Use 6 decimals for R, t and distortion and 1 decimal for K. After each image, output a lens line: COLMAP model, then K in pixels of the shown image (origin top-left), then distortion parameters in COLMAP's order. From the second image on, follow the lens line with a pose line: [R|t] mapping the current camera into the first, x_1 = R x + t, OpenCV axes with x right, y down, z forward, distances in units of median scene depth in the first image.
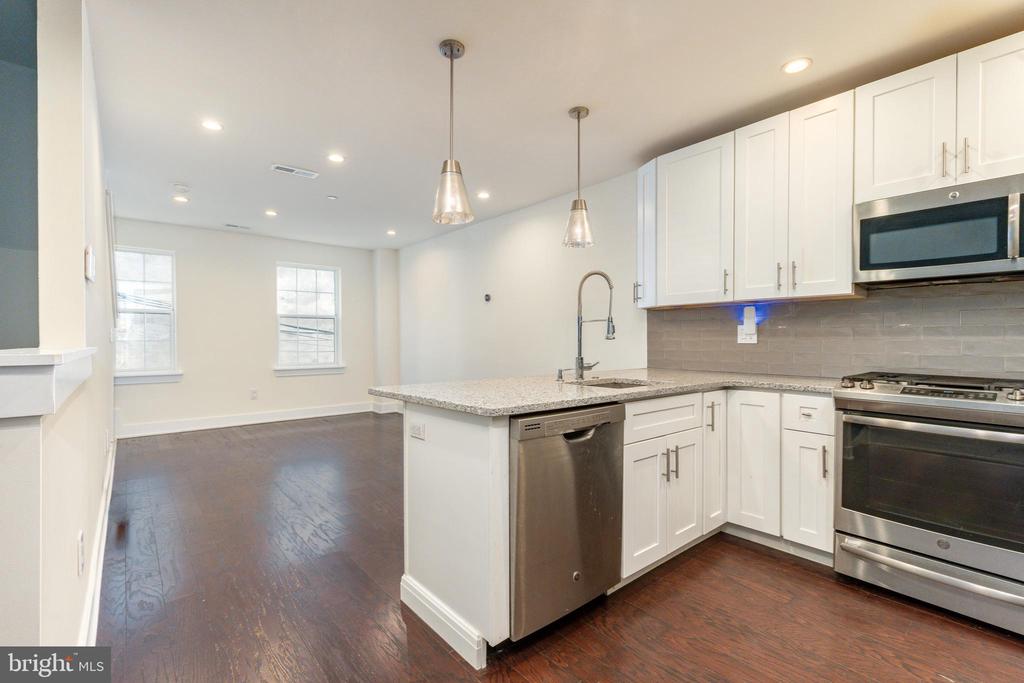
lens RADIAL K [[456.4, 0, 519.2], [0, 456.4, 348.9], [0, 0, 1]] dist [0.010643, -0.005352]
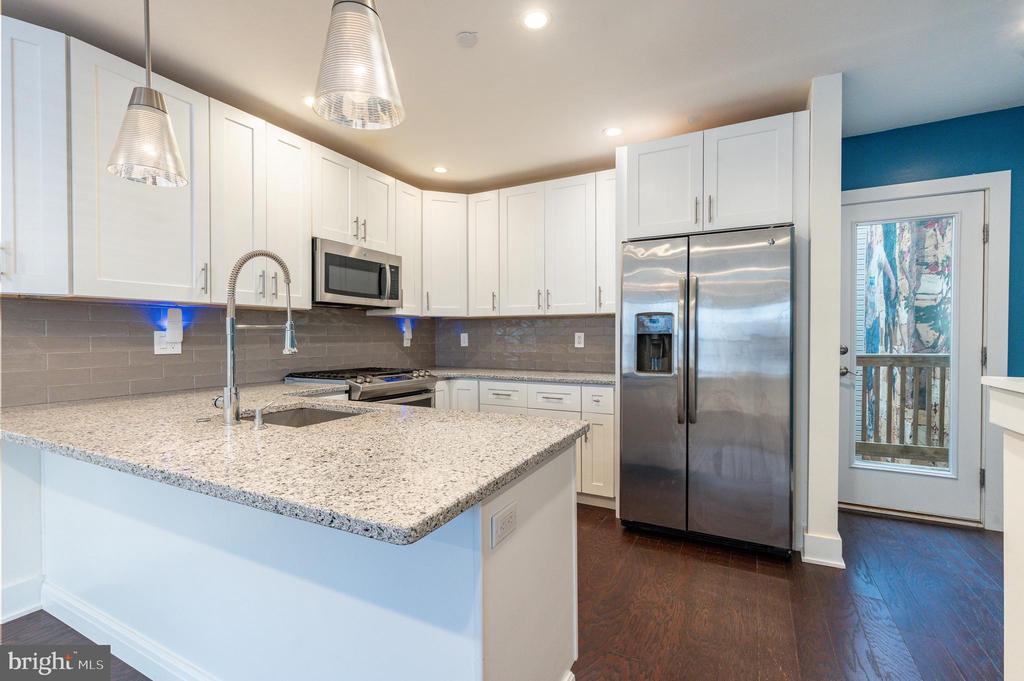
lens RADIAL K [[456.4, 0, 515.9], [0, 456.4, 344.1], [0, 0, 1]] dist [0.010643, -0.005352]
pose [[-0.380439, -0.015303, 0.924680, -0.476466], [0.026686, 0.999265, 0.027517, -0.036003], [-0.924421, 0.035144, -0.379751, 0.753692]]
